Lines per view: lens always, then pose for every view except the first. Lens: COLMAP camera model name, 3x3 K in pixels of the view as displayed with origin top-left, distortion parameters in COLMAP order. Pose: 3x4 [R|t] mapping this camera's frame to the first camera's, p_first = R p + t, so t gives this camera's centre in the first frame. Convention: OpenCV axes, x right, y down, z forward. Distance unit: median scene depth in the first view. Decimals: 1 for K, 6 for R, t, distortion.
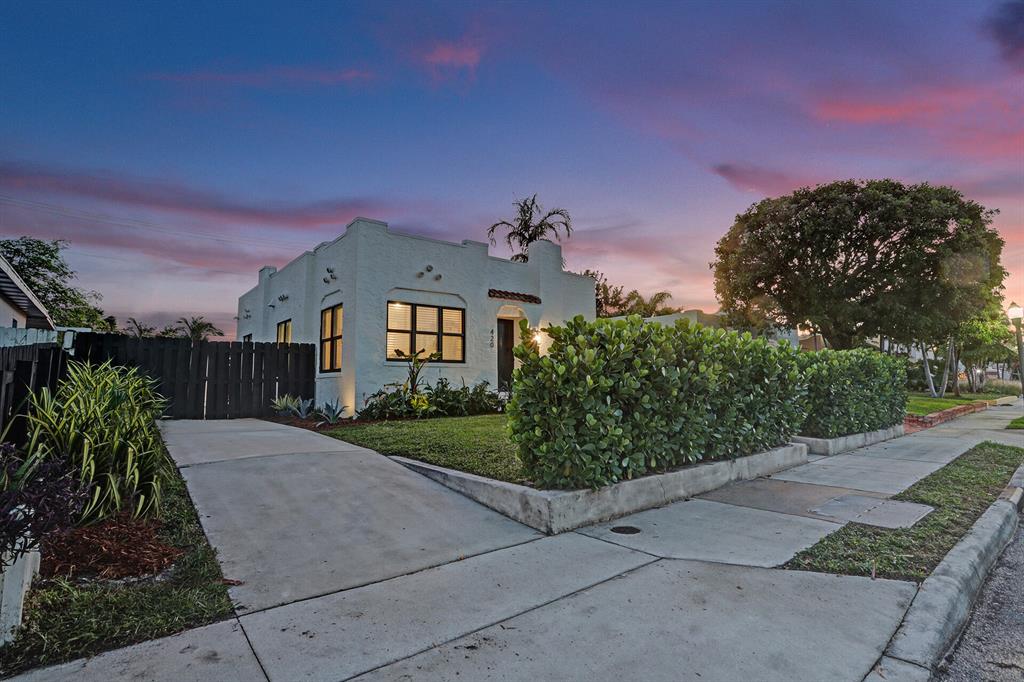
lens RADIAL K [[493.5, 0, 507.4], [0, 493.5, 337.3], [0, 0, 1]] dist [-0.065266, 0.025782]
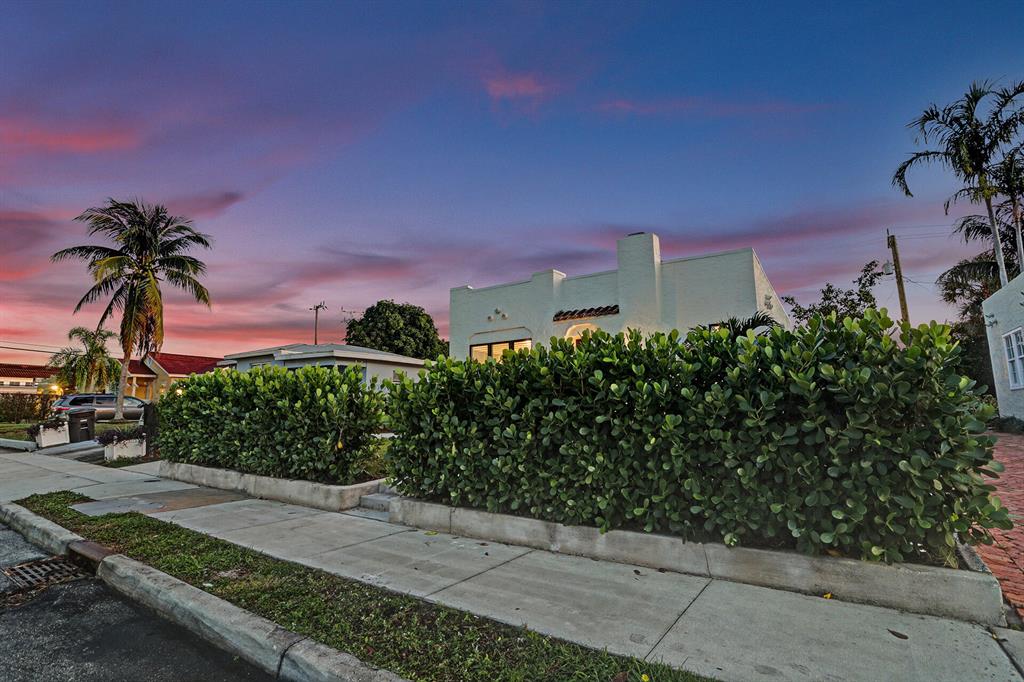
lens RADIAL K [[493.5, 0, 507.4], [0, 493.5, 337.3], [0, 0, 1]] dist [-0.065266, 0.025782]
pose [[0.283709, -0.138997, -0.948783, 0.956786], [0.098270, 0.988444, -0.115422, 0.060494], [0.953862, -0.060490, 0.294090, 0.666371]]
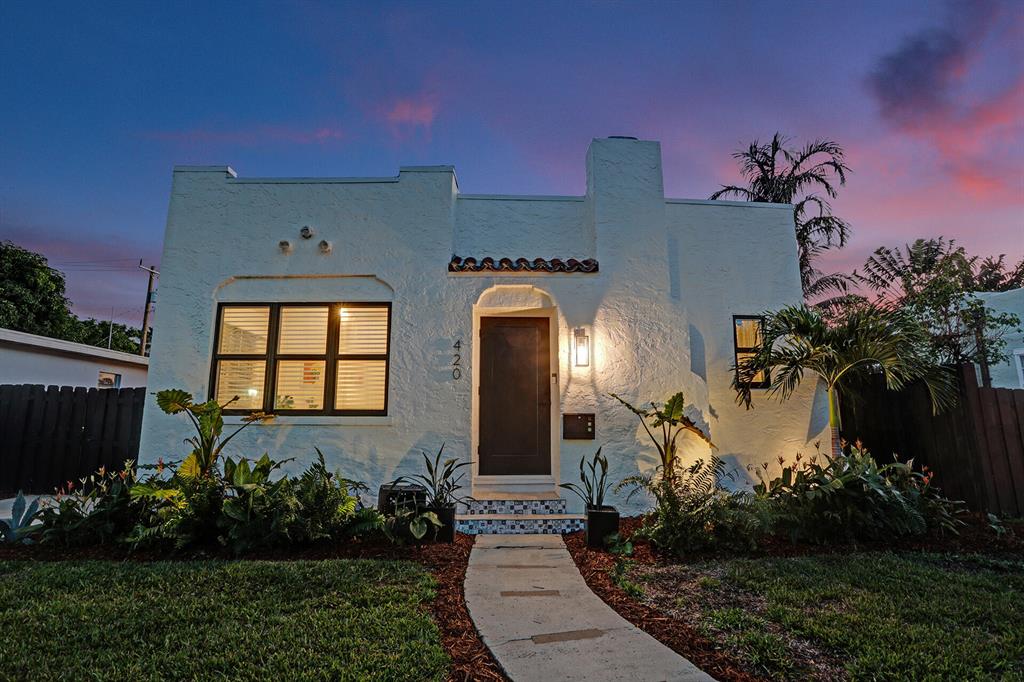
lens RADIAL K [[493.5, 0, 507.4], [0, 493.5, 337.3], [0, 0, 1]] dist [-0.065266, 0.025782]
pose [[0.796961, -0.098064, -0.596017, 0.303522], [0.055600, 0.994454, -0.089275, 0.027005], [0.601467, 0.038011, 0.797993, 0.717376]]
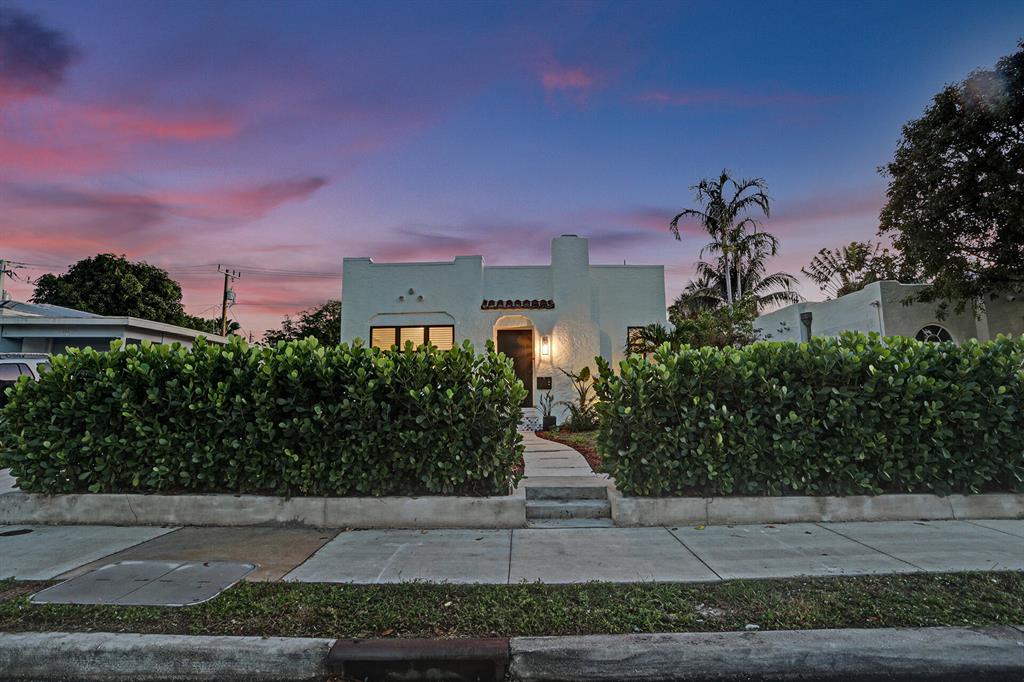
lens RADIAL K [[493.5, 0, 507.4], [0, 493.5, 337.3], [0, 0, 1]] dist [-0.065266, 0.025782]
pose [[0.767688, -0.083686, -0.635336, 0.663319], [0.068438, 0.996473, -0.048561, 0.024372], [0.637159, -0.006202, 0.770707, 0.310303]]
